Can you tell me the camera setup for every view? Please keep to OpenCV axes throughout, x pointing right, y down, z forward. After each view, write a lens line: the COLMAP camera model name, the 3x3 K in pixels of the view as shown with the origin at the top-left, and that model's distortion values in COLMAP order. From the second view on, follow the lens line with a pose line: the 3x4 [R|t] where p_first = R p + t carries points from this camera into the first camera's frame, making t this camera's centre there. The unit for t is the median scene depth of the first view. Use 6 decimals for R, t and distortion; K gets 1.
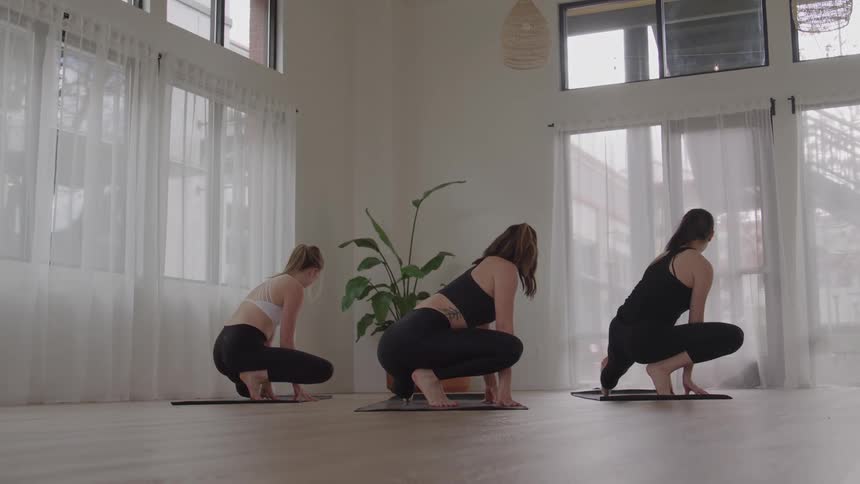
lens RADIAL K [[1010.7, 0, 430.0], [0, 1010.7, 242.0], [0, 0, 1]] dist [-0.077659, 0.042244]
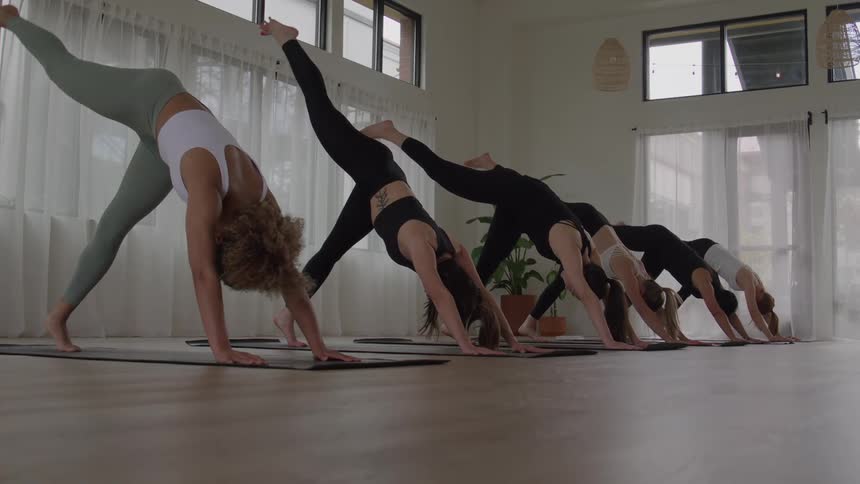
lens RADIAL K [[1010.7, 0, 430.0], [0, 1010.7, 242.0], [0, 0, 1]] dist [-0.077659, 0.042244]
pose [[0.993631, 0.016498, -0.111473, 0.009122], [-0.011174, 0.998774, 0.048220, -0.033992], [0.112132, -0.046668, 0.992597, -0.307832]]
